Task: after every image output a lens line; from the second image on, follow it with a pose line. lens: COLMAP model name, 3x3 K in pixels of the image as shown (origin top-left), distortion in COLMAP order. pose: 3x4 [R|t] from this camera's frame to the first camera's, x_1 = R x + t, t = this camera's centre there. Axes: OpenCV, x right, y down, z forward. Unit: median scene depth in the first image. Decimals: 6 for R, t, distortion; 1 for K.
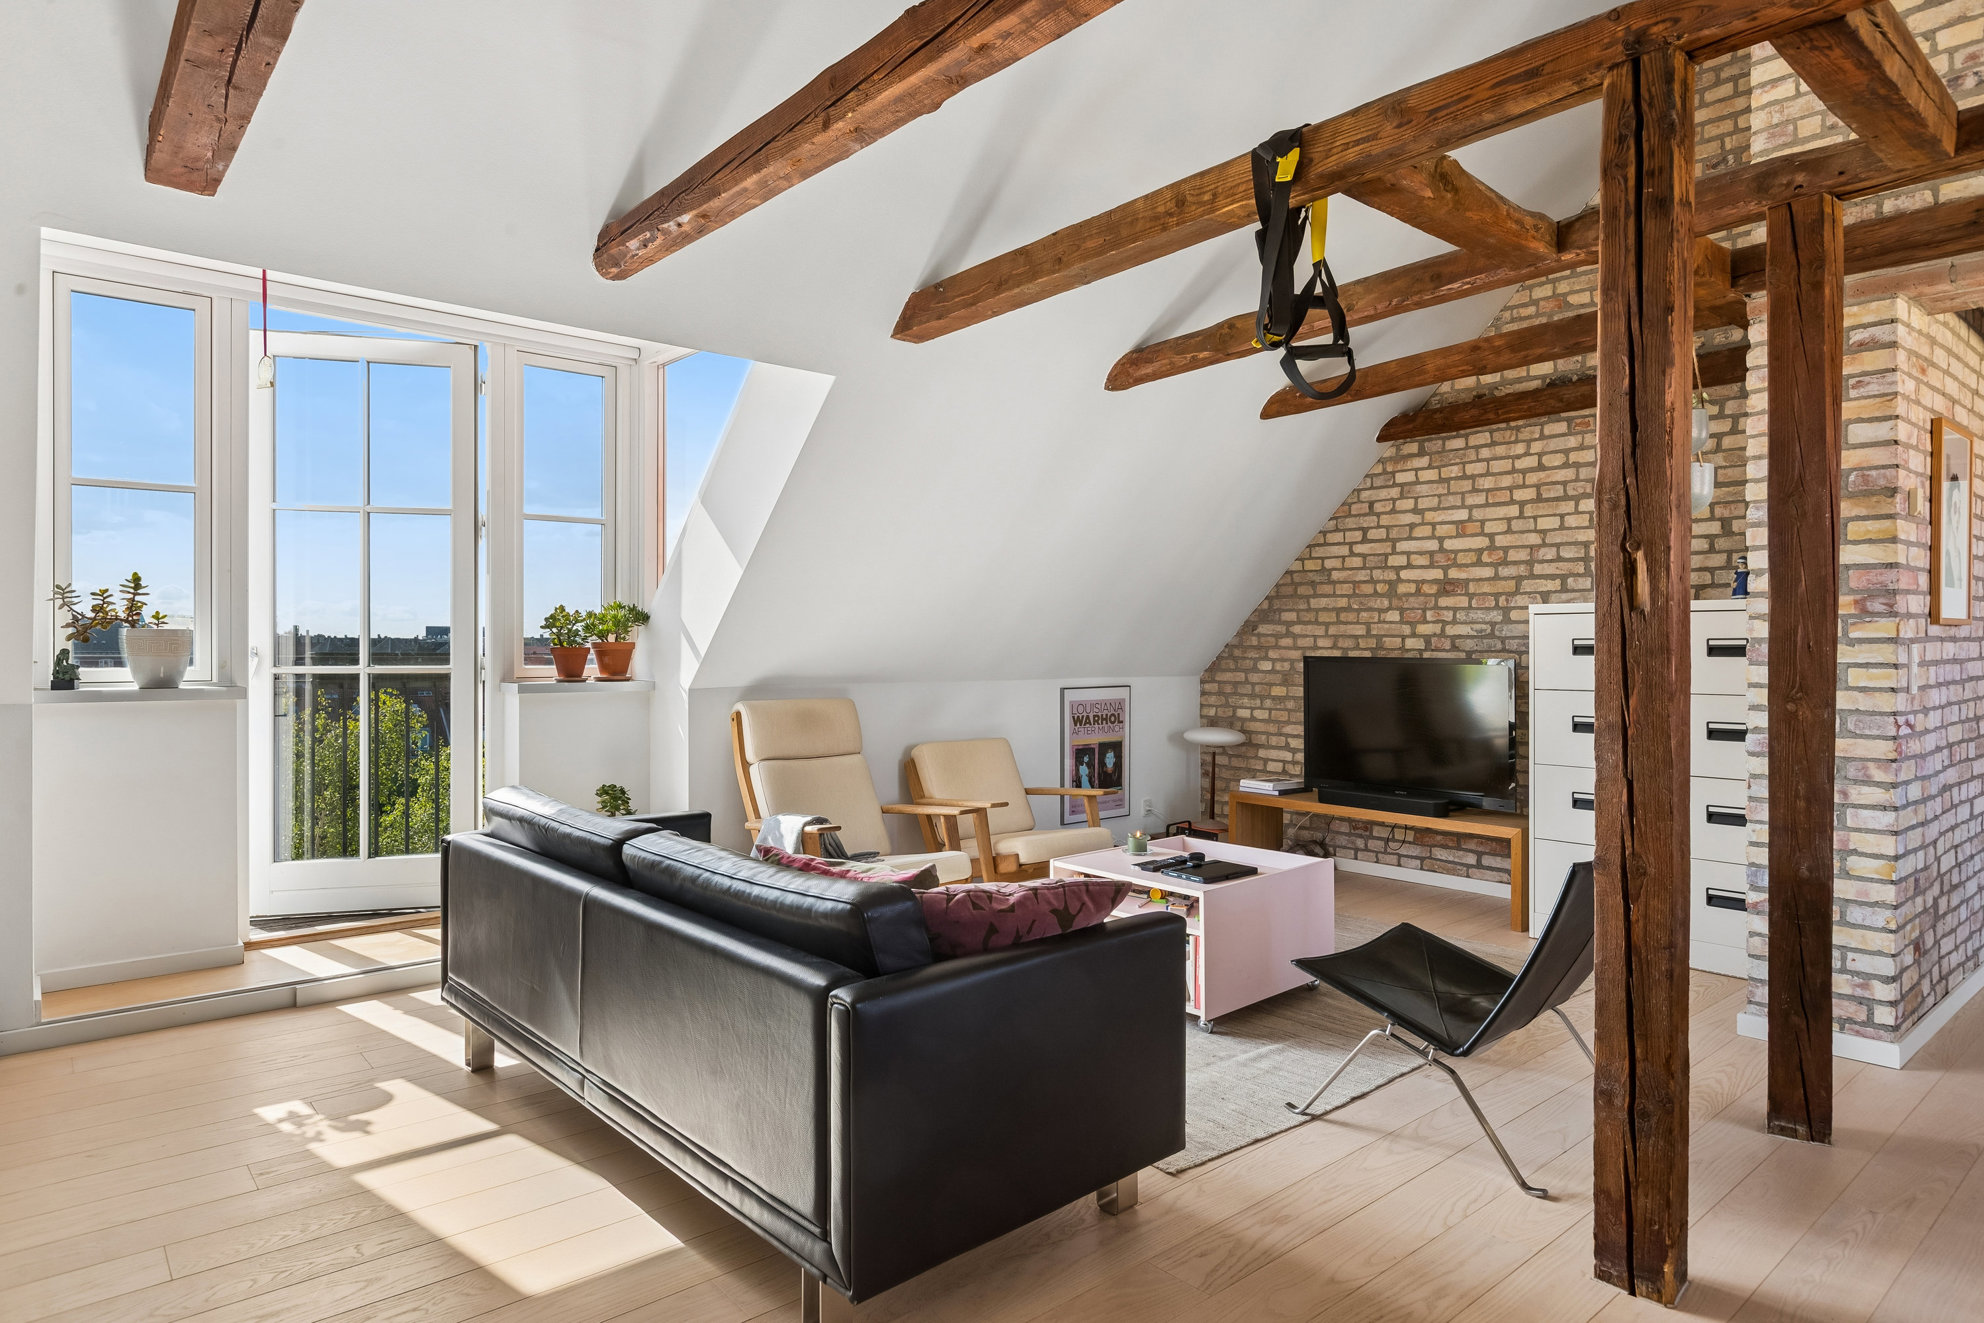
lens RADIAL K [[1157.4, 0, 992.0], [0, 1157.4, 661.5], [0, 0, 1]] dist [-0.038646, 0.075357]
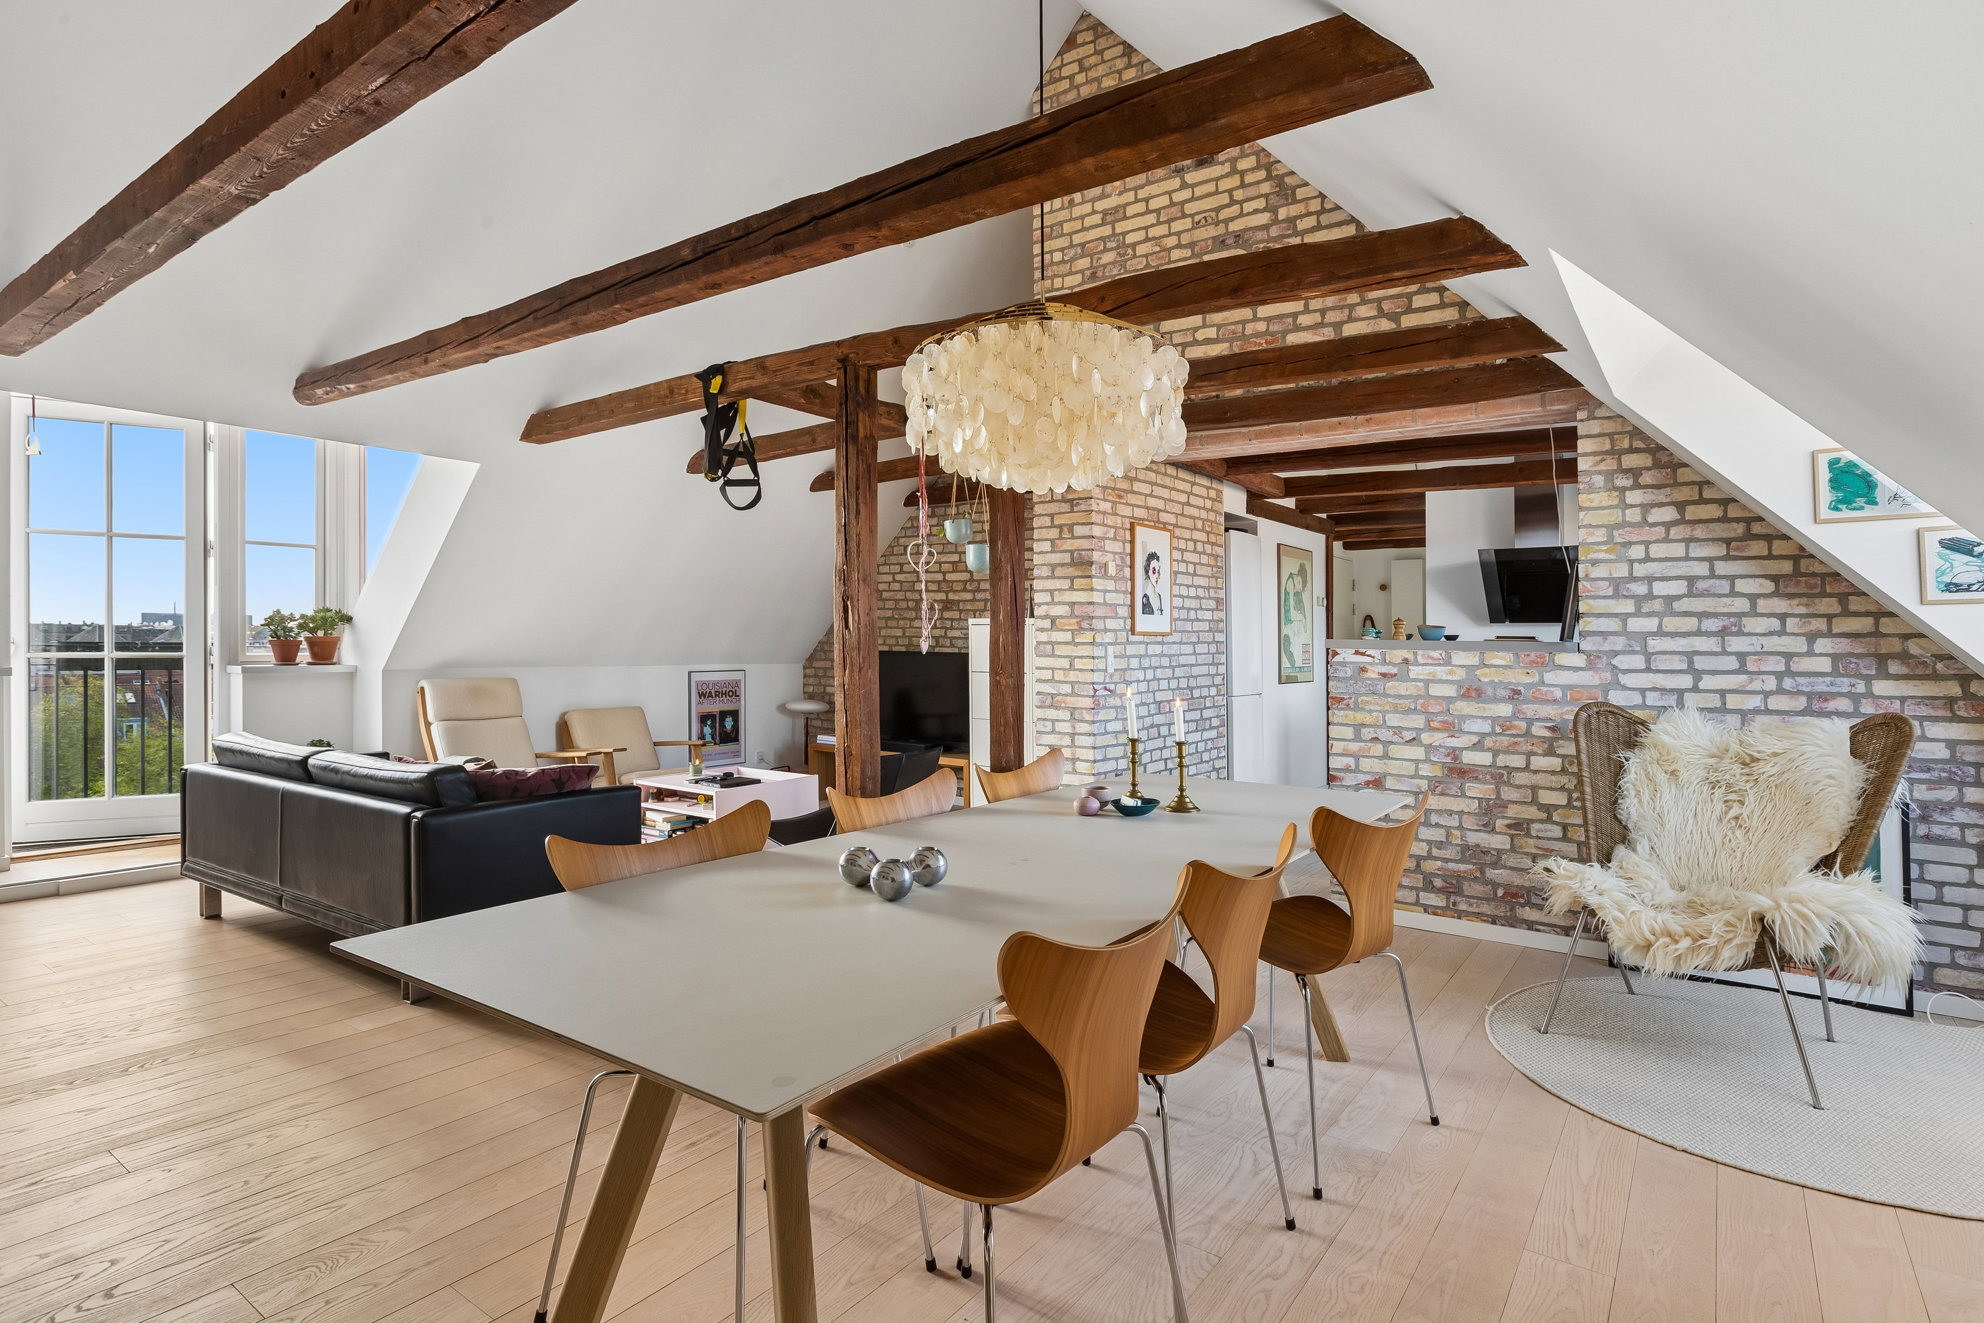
lens RADIAL K [[1026.9, 0, 992.0], [0, 1026.9, 661.5], [0, 0, 1]] dist [0.011397, -0.000792]
pose [[0.973386, 0.004053, 0.229134, 0.168014], [-0.005766, 0.999960, 0.006805, 0.000100], [-0.229098, -0.007946, 0.973371, -0.381900]]
